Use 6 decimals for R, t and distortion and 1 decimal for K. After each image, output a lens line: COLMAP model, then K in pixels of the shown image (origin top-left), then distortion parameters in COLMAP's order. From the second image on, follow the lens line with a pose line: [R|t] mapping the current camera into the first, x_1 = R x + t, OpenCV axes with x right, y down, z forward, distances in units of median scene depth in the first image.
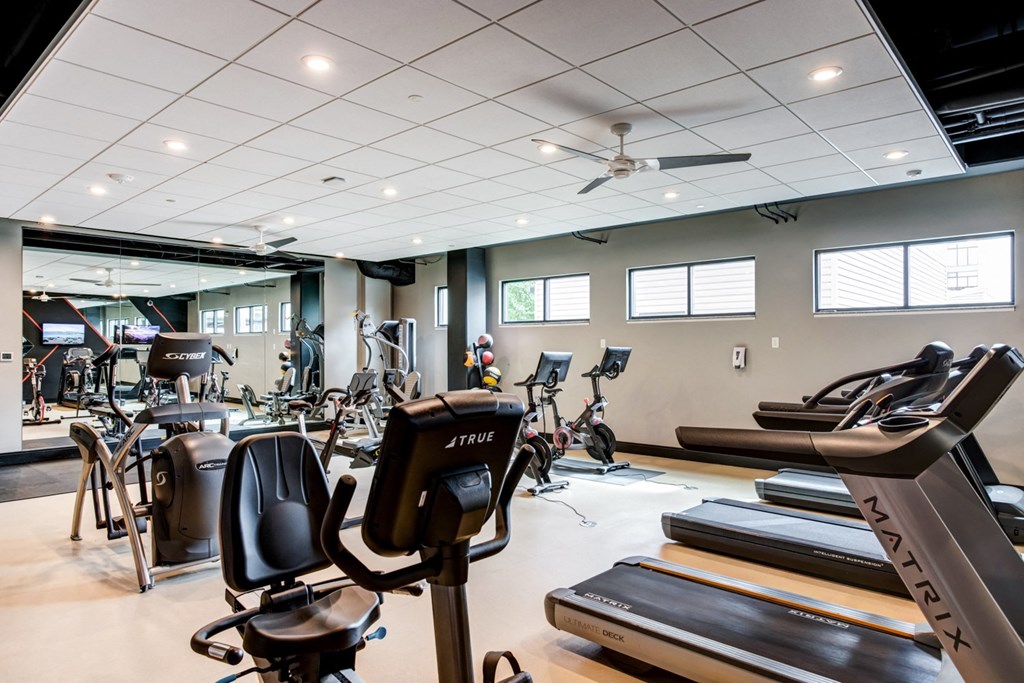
lens RADIAL K [[625.7, 0, 510.9], [0, 625.7, 346.5], [0, 0, 1]] dist [-0.006107, -0.001370]
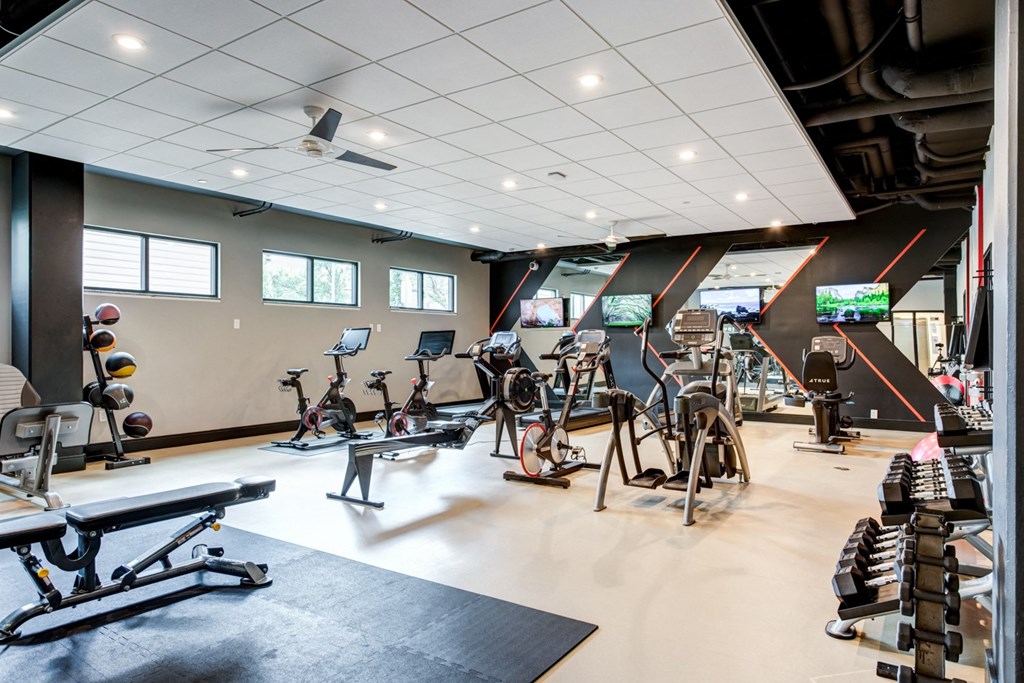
lens RADIAL K [[625.7, 0, 511.2], [0, 625.7, 338.1], [0, 0, 1]] dist [-0.006107, -0.001370]
pose [[-0.143353, -0.003983, 0.989664, -0.923641], [-0.020864, 0.999782, 0.001002, 0.009385], [-0.989452, -0.020505, -0.143405, 0.805902]]
